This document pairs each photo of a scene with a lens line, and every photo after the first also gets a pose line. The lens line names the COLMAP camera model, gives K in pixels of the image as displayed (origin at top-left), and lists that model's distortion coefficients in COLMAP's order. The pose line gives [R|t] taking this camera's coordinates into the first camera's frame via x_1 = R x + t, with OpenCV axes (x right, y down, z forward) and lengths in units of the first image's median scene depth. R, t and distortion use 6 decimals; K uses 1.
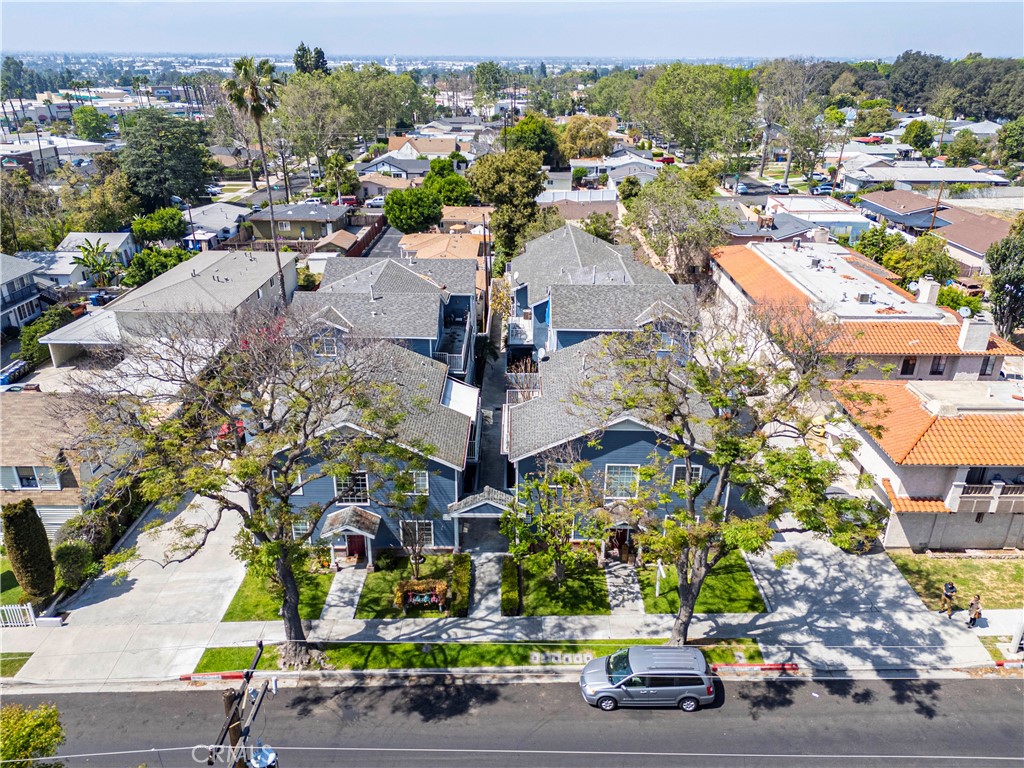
lens RADIAL K [[745.9, 0, 512.0], [0, 745.9, 384.0], [0, 0, 1]] dist [0.092518, -0.110859]
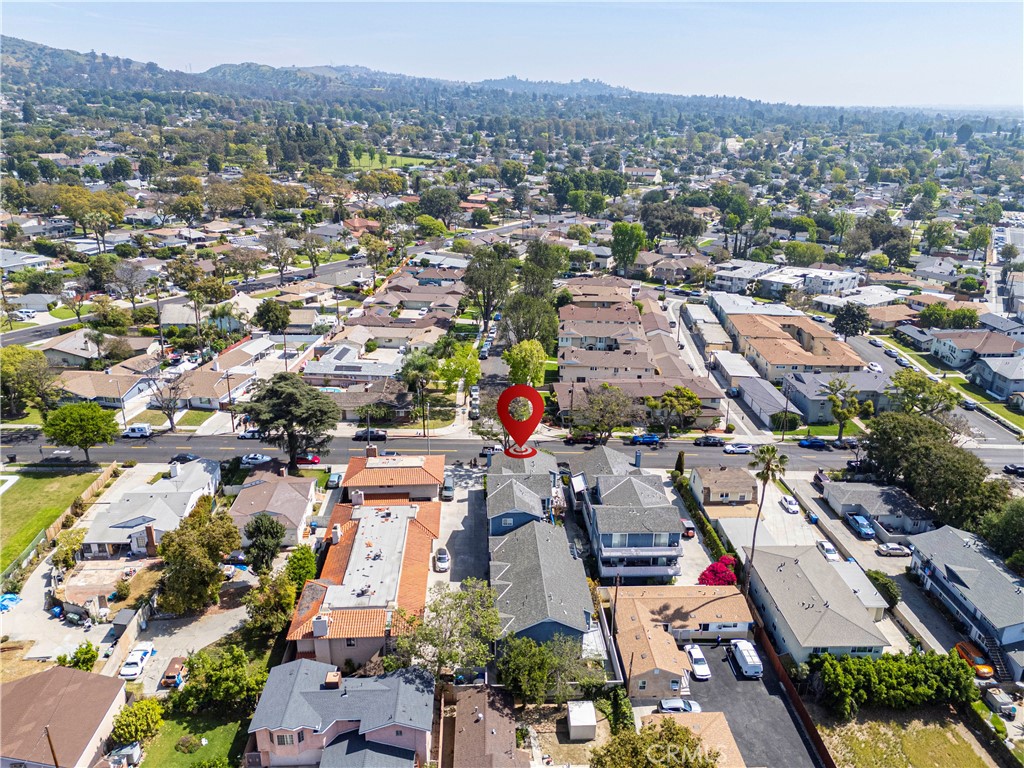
lens RADIAL K [[745.9, 0, 512.0], [0, 745.9, 384.0], [0, 0, 1]] dist [0.092518, -0.110859]
pose [[-0.998219, 0.002164, -0.059612, 0.398710], [-0.039794, 0.720309, 0.692511, -2.493071], [0.044437, 0.693650, -0.718940, 3.210709]]
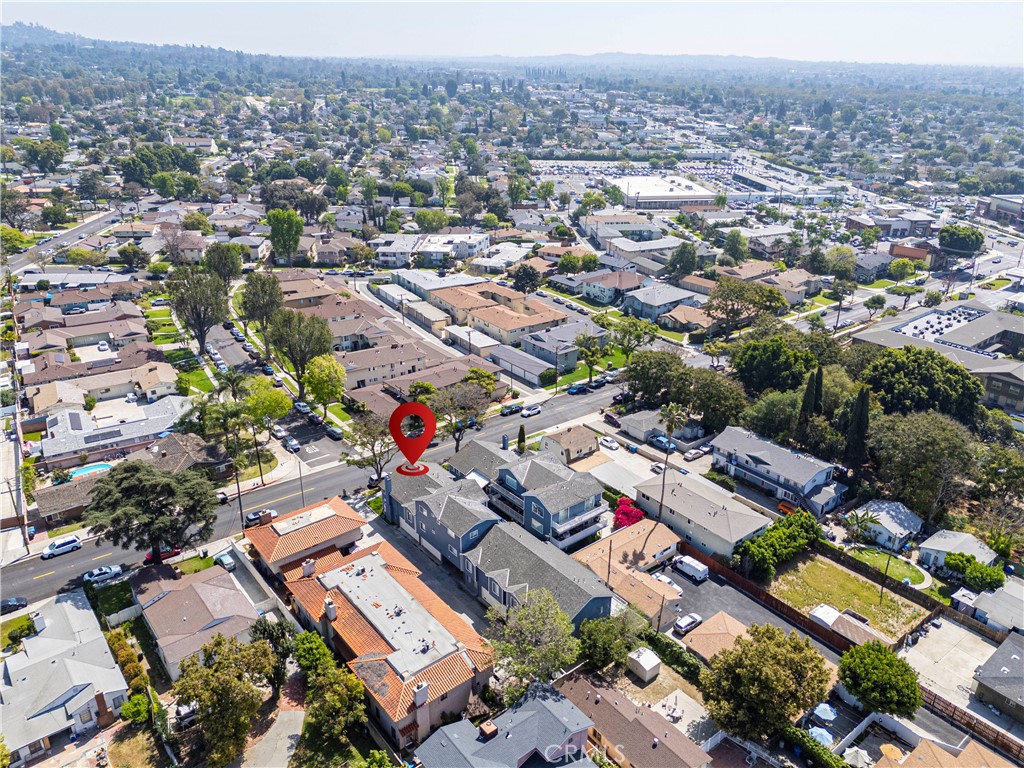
lens RADIAL K [[745.9, 0, 512.0], [0, 745.9, 384.0], [0, 0, 1]] dist [0.092518, -0.110859]
pose [[-0.775578, 0.239303, -0.584134, 1.717863], [-0.262676, 0.719092, 0.643356, -2.575871], [0.574003, 0.652411, -0.494854, 2.735790]]
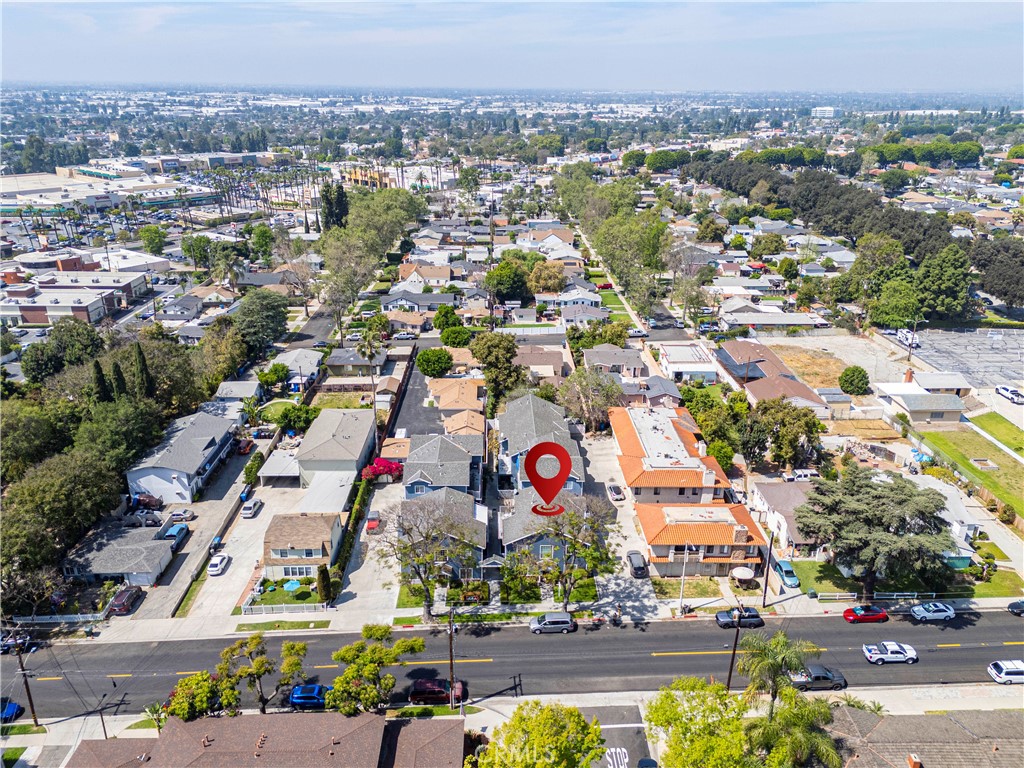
lens RADIAL K [[745.9, 0, 512.0], [0, 745.9, 384.0], [0, 0, 1]] dist [0.092518, -0.110859]
pose [[0.999446, -0.007724, 0.032379, -0.052355], [0.008813, 0.999396, -0.033614, -0.370942], [-0.032100, 0.033881, 0.998910, -1.637149]]
